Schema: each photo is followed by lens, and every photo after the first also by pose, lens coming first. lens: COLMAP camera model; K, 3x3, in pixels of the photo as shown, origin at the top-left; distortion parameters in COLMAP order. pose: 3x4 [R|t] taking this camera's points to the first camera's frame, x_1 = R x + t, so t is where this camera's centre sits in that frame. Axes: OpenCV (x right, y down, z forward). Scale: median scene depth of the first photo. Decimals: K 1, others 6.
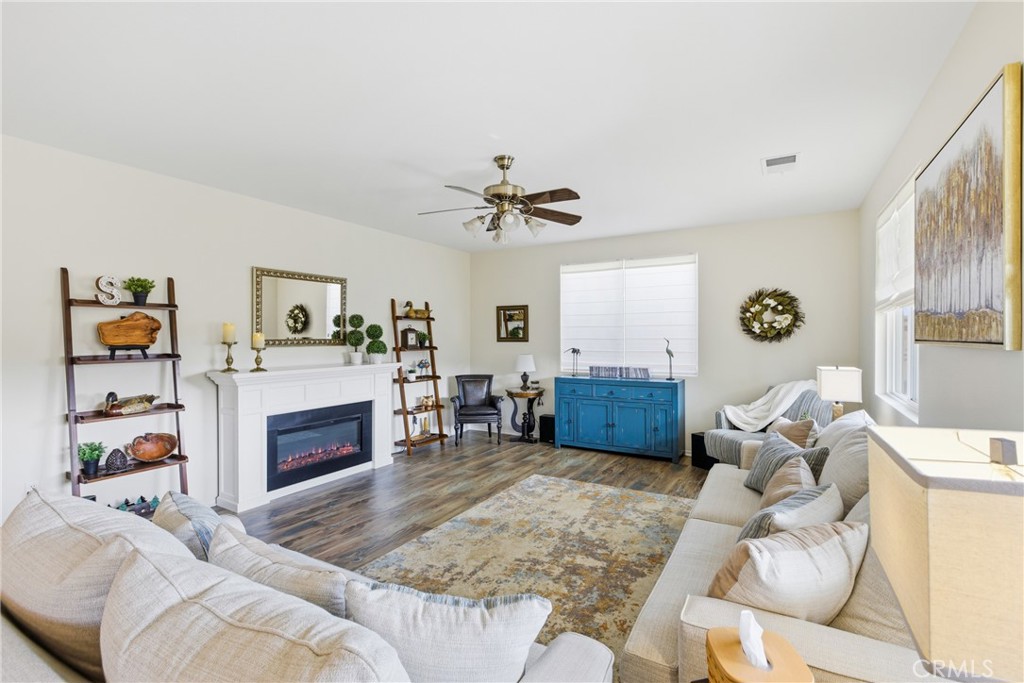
lens RADIAL K [[463.5, 0, 515.9], [0, 463.5, 338.0], [0, 0, 1]] dist [-0.013172, 0.004875]
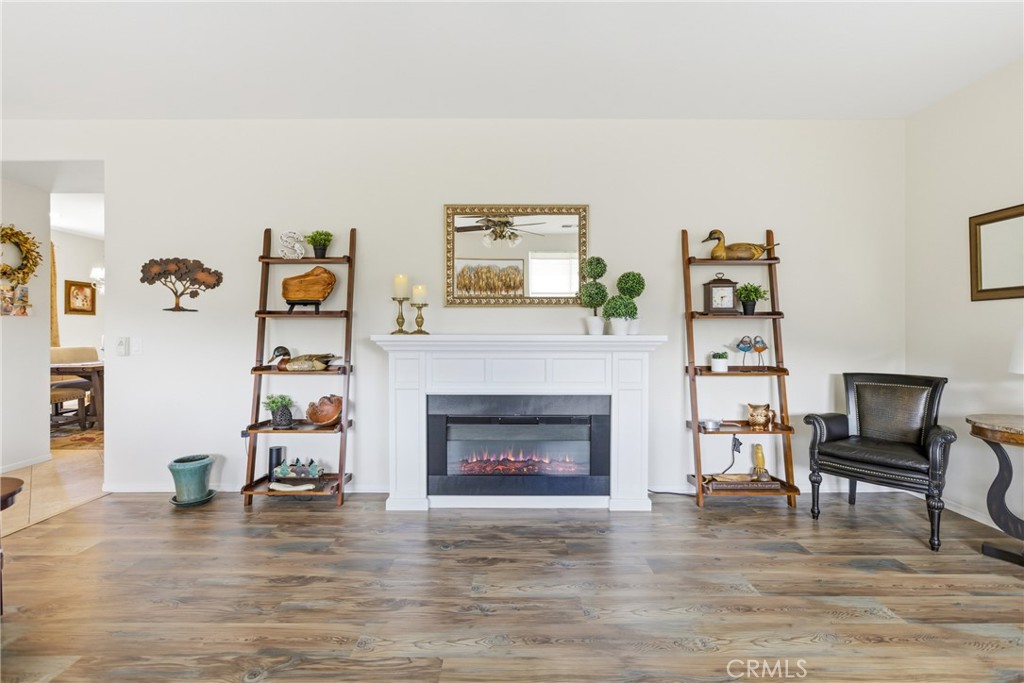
lens RADIAL K [[475.9, 0, 512.5], [0, 475.9, 327.4], [0, 0, 1]] dist [-0.002457, 0.000328]
pose [[0.508352, 0.000533, -0.861149, 0.156514], [-0.005901, 0.999978, -0.002864, 0.046404], [0.861129, 0.006537, 0.508344, 0.555293]]
